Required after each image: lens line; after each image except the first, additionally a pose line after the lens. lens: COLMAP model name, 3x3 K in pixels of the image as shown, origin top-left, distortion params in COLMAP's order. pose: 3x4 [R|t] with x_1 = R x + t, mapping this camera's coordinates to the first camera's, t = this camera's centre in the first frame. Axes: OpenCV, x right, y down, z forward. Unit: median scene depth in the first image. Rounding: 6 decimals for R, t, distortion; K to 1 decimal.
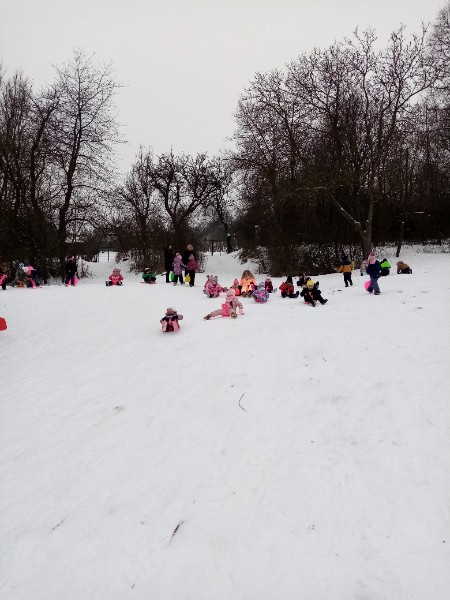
lens RADIAL K [[471.5, 0, 229.9], [0, 471.5, 303.4], [0, 0, 1]] dist [0.040810, -0.049425]
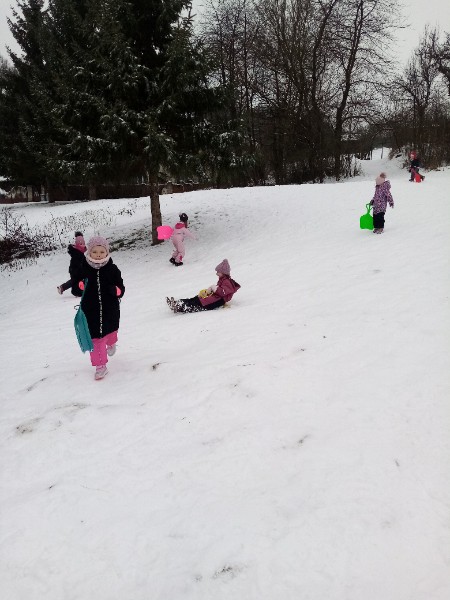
lens RADIAL K [[471.5, 0, 236.7], [0, 471.5, 300.8], [0, 0, 1]] dist [0.040810, -0.049425]
pose [[0.858693, 0.105648, -0.501483, 0.017373], [-0.002247, 0.979288, 0.202460, 0.004122], [0.512486, -0.172724, 0.841145, -0.058280]]
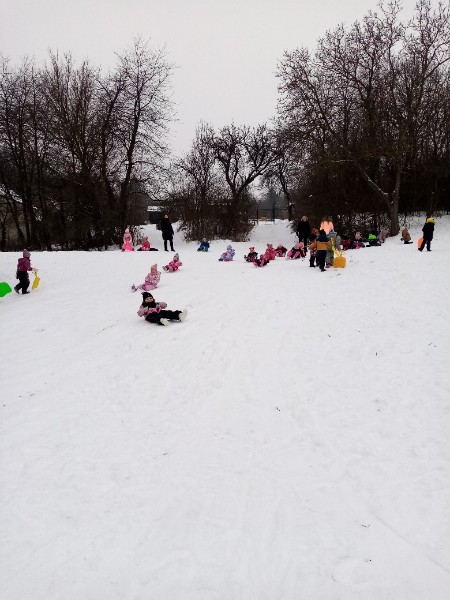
lens RADIAL K [[471.5, 0, 222.4], [0, 471.5, 302.9], [0, 0, 1]] dist [0.040810, -0.049425]
pose [[0.979584, 0.033753, -0.198184, 0.098211], [-0.020557, 0.997455, 0.068266, 0.001839], [0.199984, -0.062798, 0.977785, -0.062700]]
